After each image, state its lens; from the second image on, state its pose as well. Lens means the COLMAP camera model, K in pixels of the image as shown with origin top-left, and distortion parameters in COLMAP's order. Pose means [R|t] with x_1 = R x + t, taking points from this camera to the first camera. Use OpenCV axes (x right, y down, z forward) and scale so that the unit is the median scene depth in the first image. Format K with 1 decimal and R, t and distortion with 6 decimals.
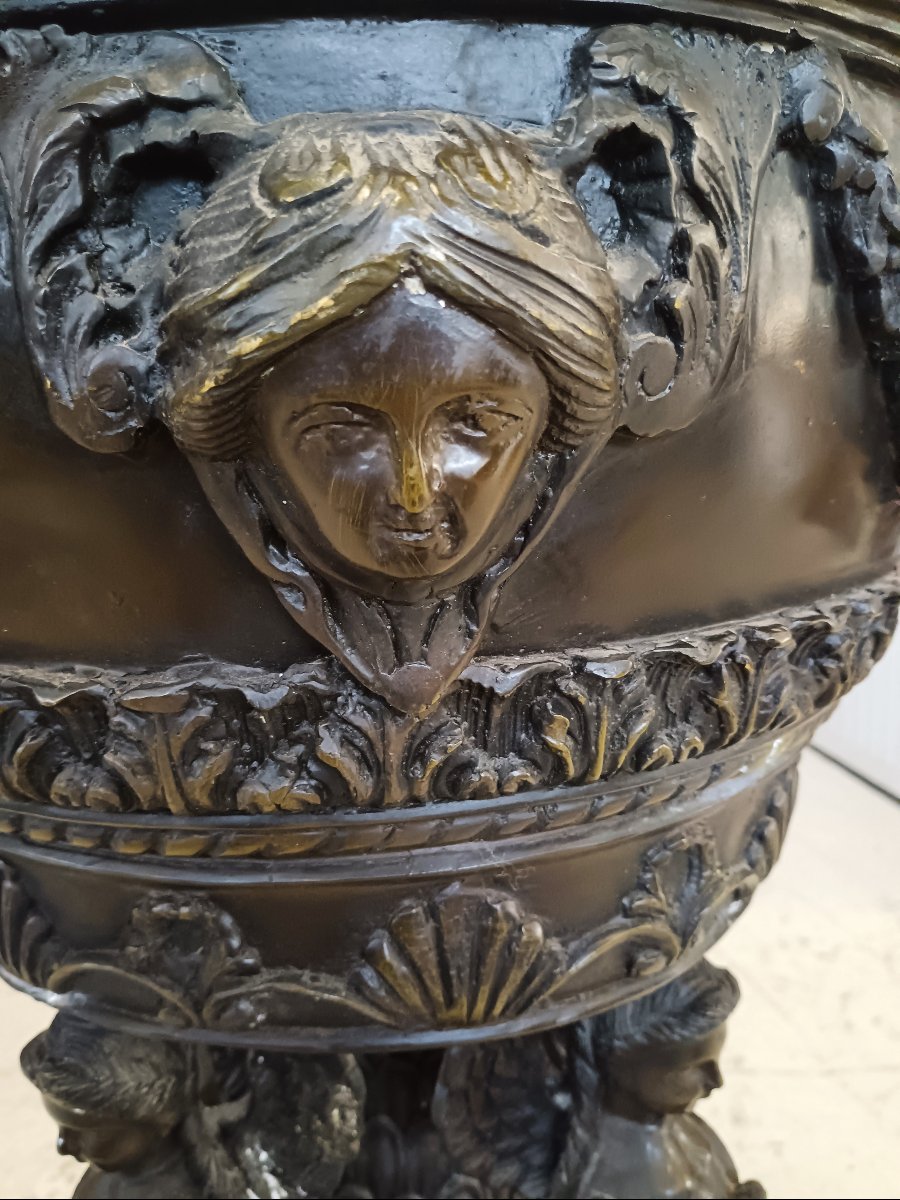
lens RADIAL K [[918.1, 0, 450.0], [0, 918.1, 600.0], [0, 0, 1]] dist [0.086442, -0.138274]
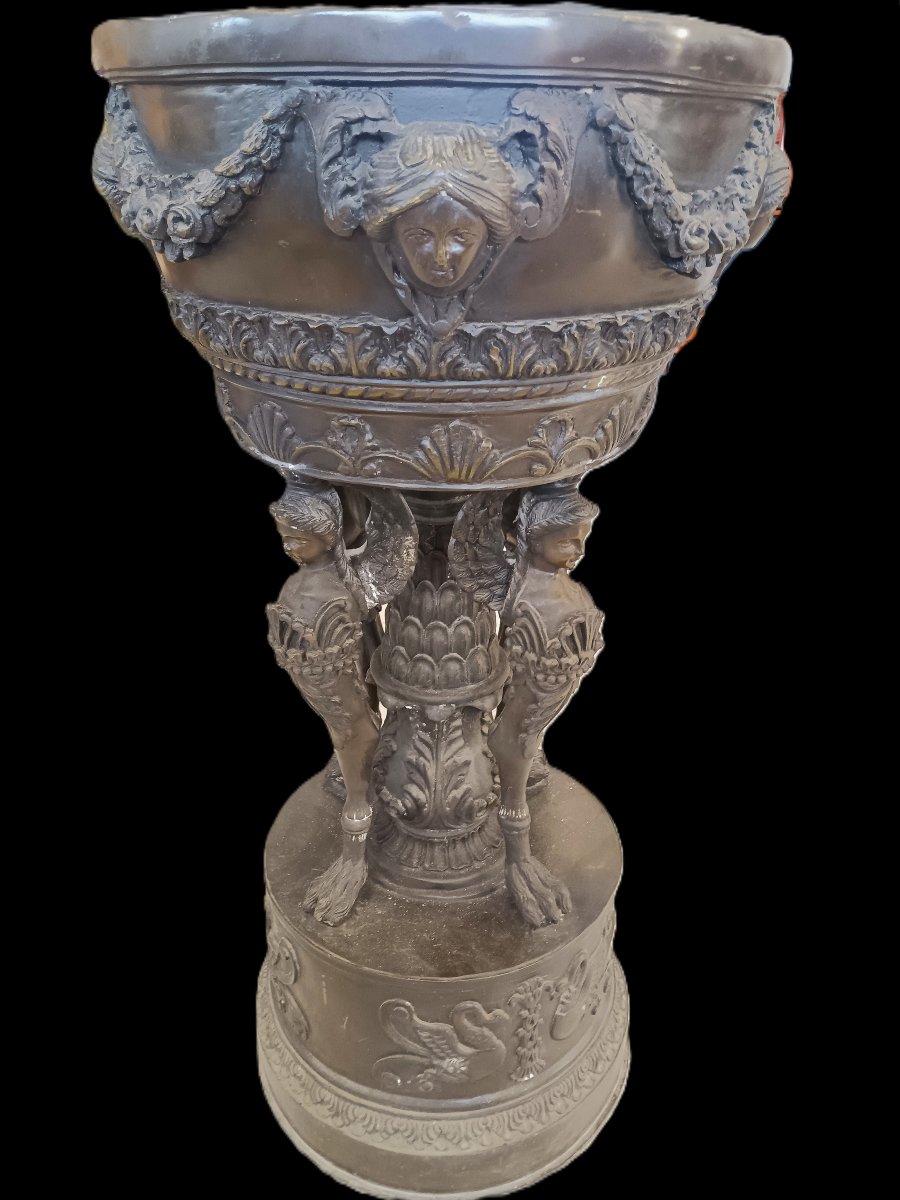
lens RADIAL K [[918.1, 0, 450.0], [0, 918.1, 600.0], [0, 0, 1]] dist [0.086442, -0.138274]
pose [[0.993042, 0.091515, -0.074111, 0.272889], [-0.067883, 0.959114, 0.274759, 0.109171], [0.096225, -0.267817, 0.958653, -1.941482]]
